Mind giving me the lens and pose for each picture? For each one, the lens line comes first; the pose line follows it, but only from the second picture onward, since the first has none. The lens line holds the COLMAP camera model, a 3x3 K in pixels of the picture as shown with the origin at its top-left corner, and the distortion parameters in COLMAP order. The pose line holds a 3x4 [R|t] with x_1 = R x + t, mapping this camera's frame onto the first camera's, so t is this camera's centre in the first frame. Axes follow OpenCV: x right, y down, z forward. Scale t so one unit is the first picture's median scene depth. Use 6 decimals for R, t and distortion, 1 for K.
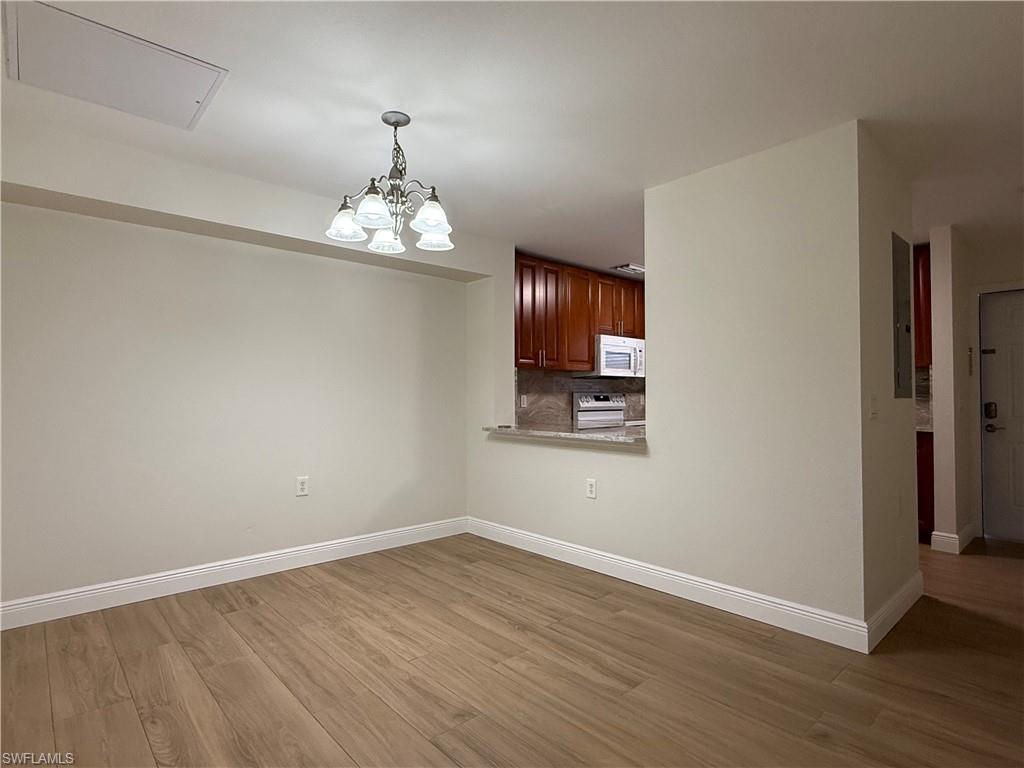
lens RADIAL K [[535.2, 0, 509.7], [0, 535.2, 382.7], [0, 0, 1]] dist [0.001894, 0.000890]
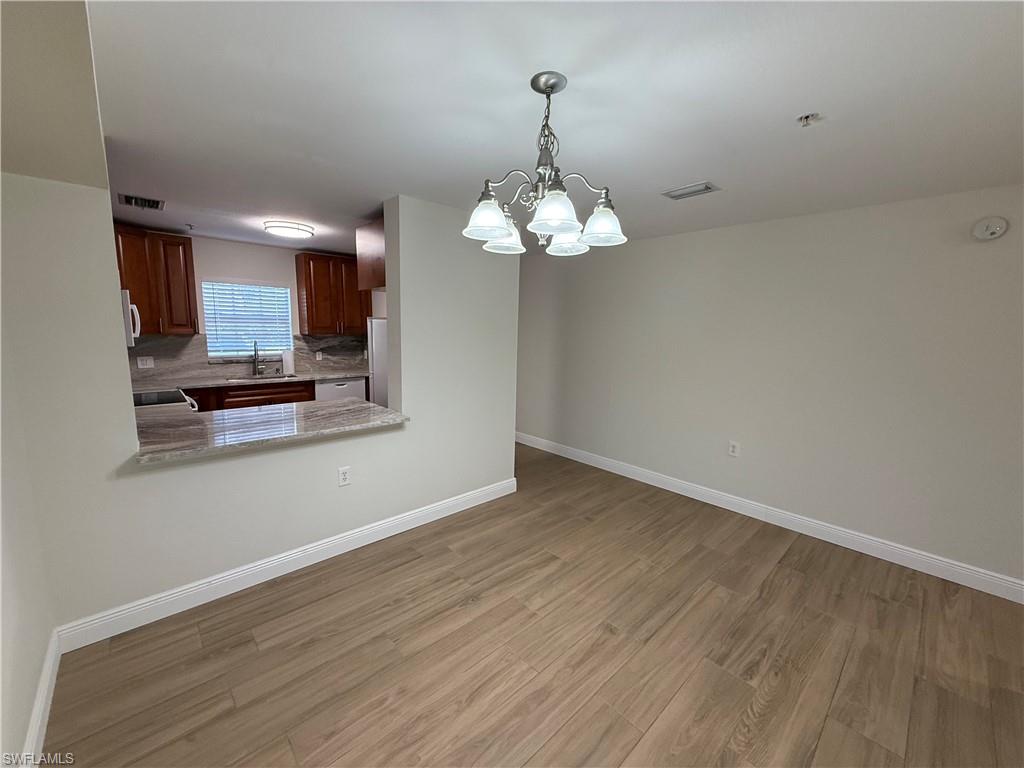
lens RADIAL K [[408.0, 0, 513.6], [0, 408.0, 392.1], [0, 0, 1]] dist [0.000691, -0.000165]
pose [[-0.015617, -0.161803, 0.986700, -0.792439], [-0.048597, 0.985776, 0.160882, -0.127491], [-0.998696, -0.045438, -0.023258, 0.981715]]
